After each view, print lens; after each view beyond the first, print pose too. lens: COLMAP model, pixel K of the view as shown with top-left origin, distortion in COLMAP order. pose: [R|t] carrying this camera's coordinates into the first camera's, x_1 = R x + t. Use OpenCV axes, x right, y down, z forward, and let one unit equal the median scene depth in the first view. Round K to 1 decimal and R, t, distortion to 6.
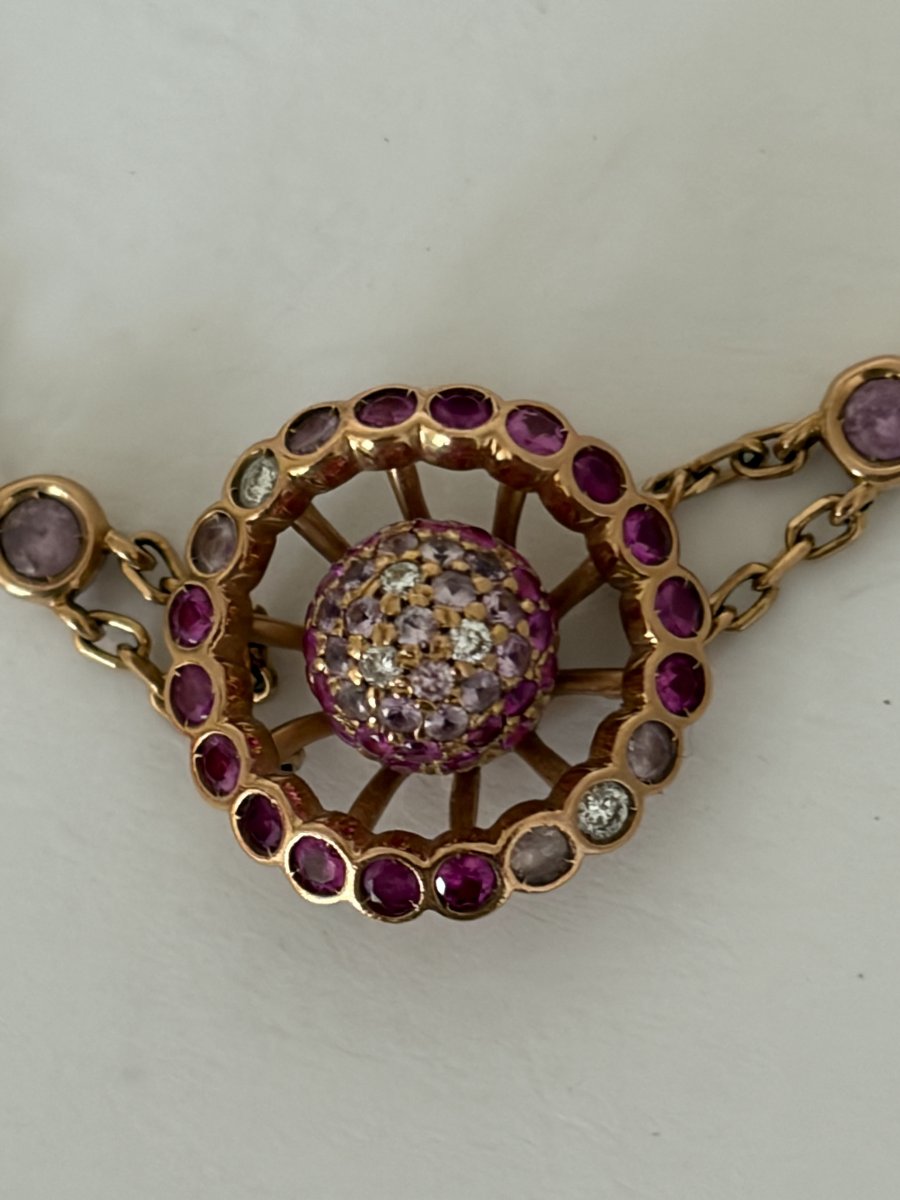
lens RADIAL K [[5181.7, 0, 453.5], [0, 5181.7, 599.6], [0, 0, 1]] dist [0.323139, 0.000000]
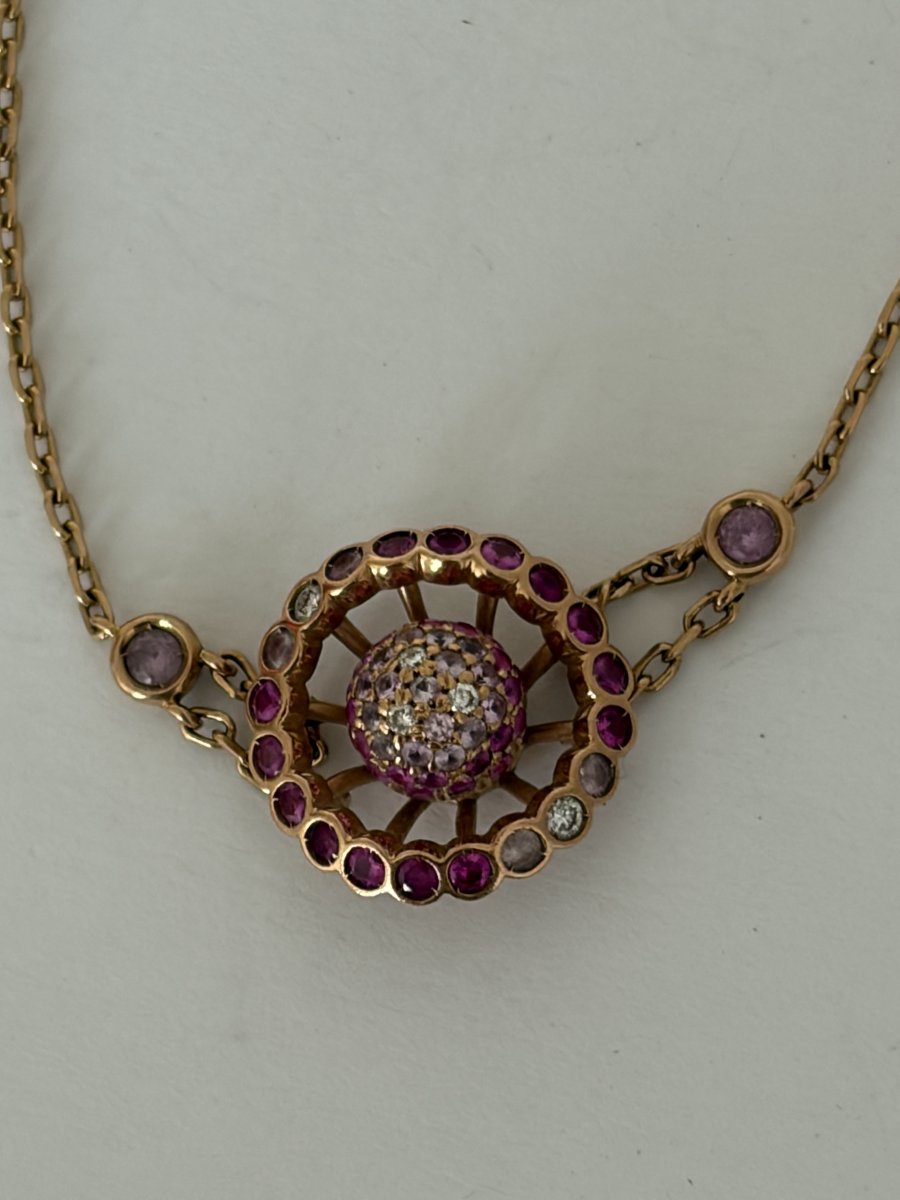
lens RADIAL K [[5181.7, 0, 447.6], [0, 5181.7, 600.7], [0, 0, 1]] dist [0.323139, 0.000000]
pose [[0.998464, -0.055282, 0.003781, -0.004962], [0.055397, 0.994344, -0.090619, 0.107107], [0.001250, 0.090689, 0.995878, -0.407079]]
